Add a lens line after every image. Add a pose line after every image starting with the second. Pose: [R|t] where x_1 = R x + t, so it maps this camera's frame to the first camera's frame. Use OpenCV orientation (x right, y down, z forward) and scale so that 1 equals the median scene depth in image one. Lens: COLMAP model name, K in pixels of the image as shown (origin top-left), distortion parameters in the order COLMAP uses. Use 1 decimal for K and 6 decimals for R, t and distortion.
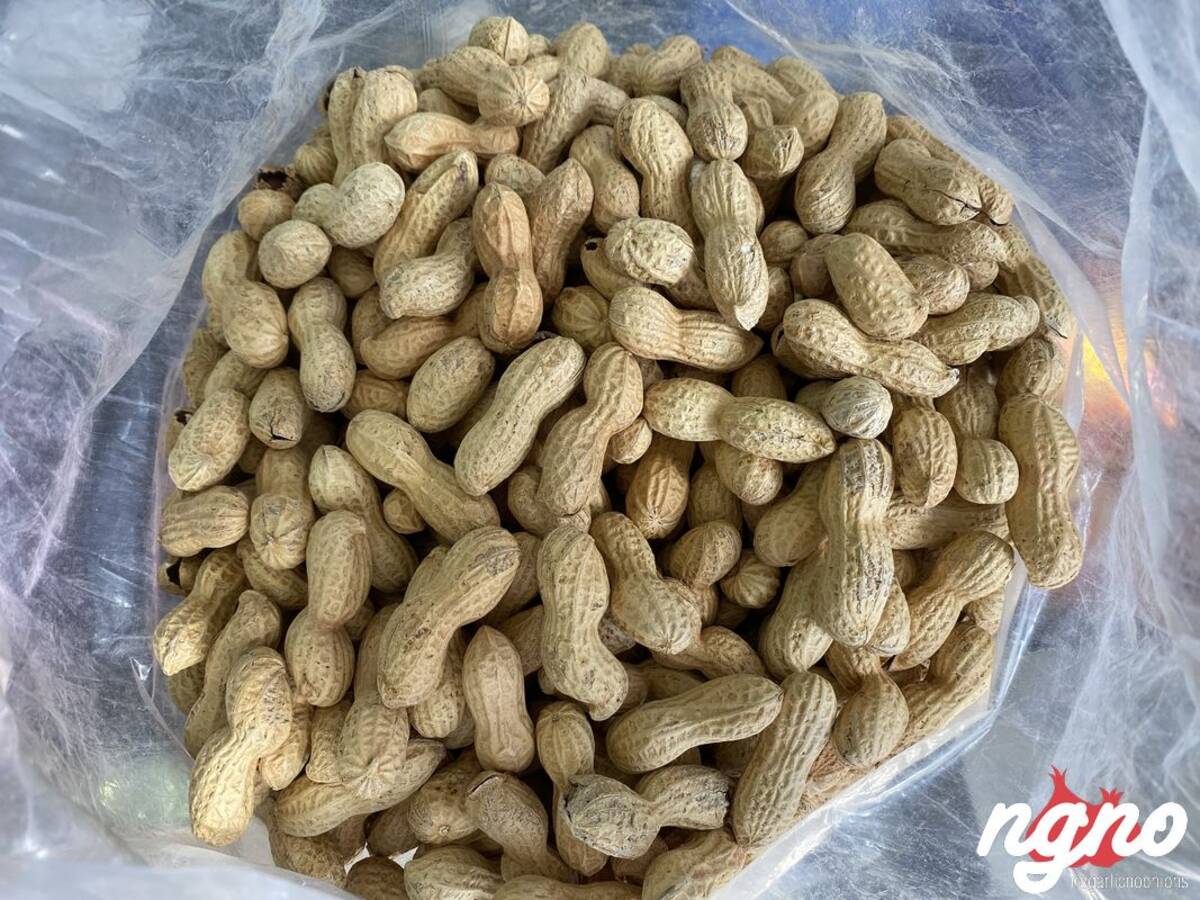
lens RADIAL K [[912.2, 0, 599.4], [0, 912.2, 459.5], [0, 0, 1]] dist [0.149170, -0.329542]
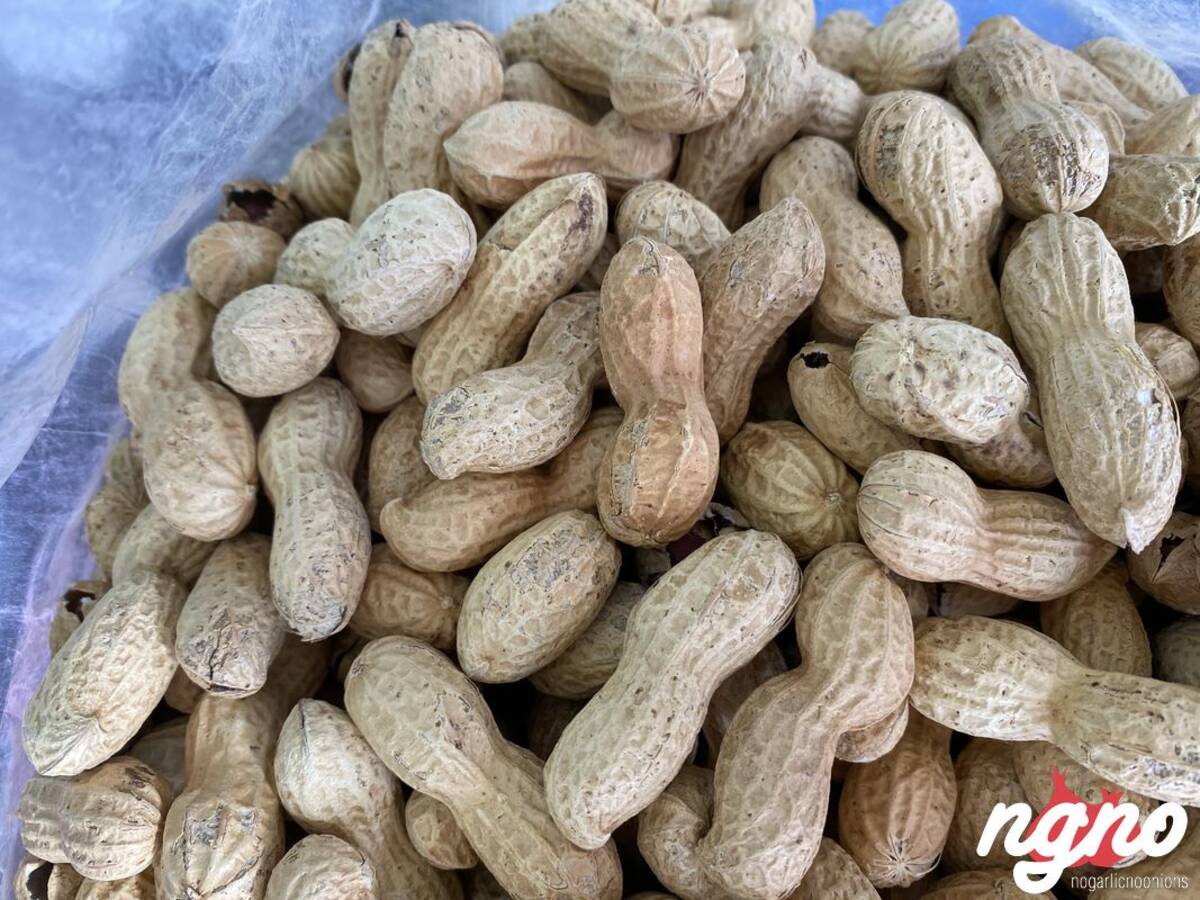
lens RADIAL K [[895.8, 0, 596.5], [0, 895.8, 453.9], [0, 0, 1]] dist [0.001167, -0.009948]
pose [[0.998500, 0.051861, -0.017575, -0.124579], [-0.051704, 0.998619, 0.009316, -0.175783], [0.018034, -0.008394, 0.999802, 0.474950]]
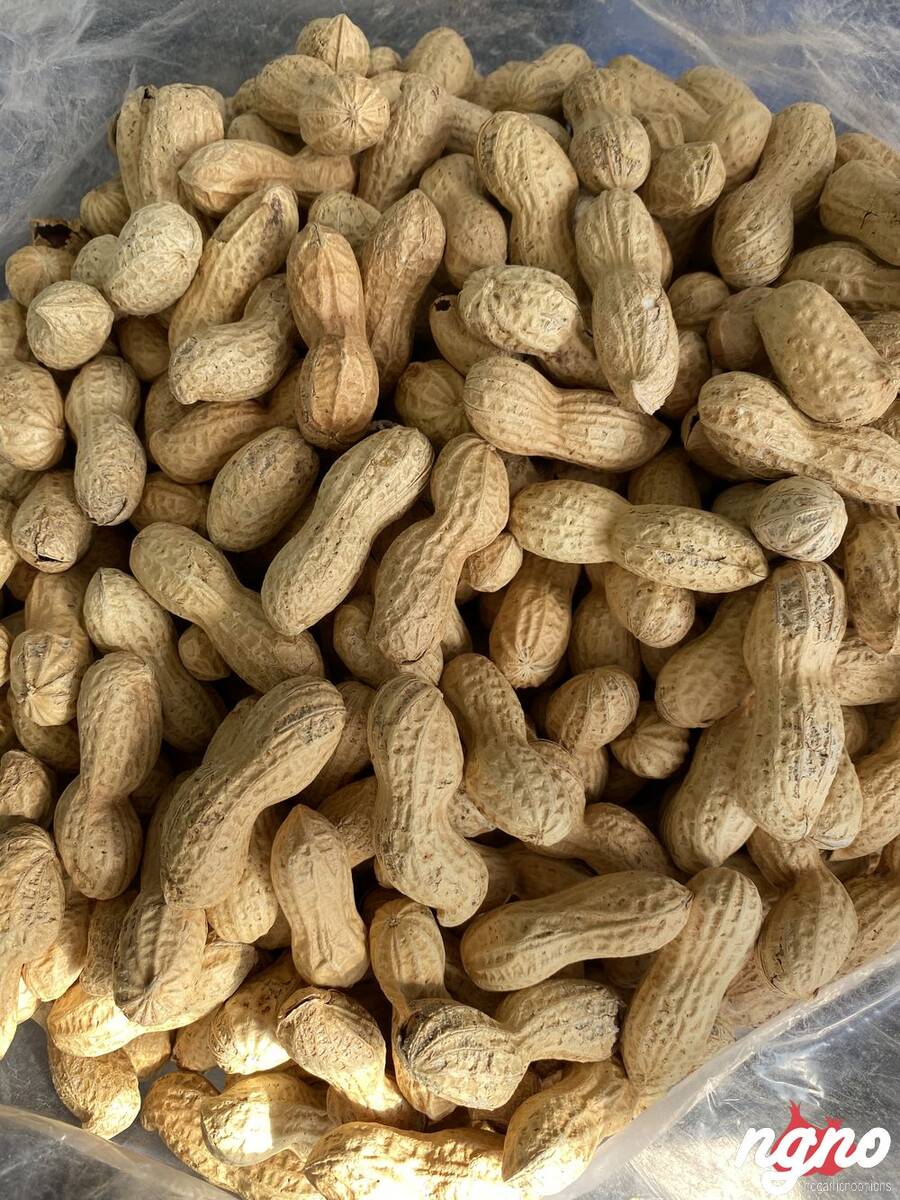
lens RADIAL K [[908.7, 0, 450.0], [0, 908.7, 600.0], [0, 0, 1]] dist [0.019997, -0.015488]
pose [[0.998623, 0.002472, -0.052395, 0.037565], [-0.000442, 0.999250, 0.038726, -0.018722], [0.052452, -0.038650, 0.997875, 0.240209]]
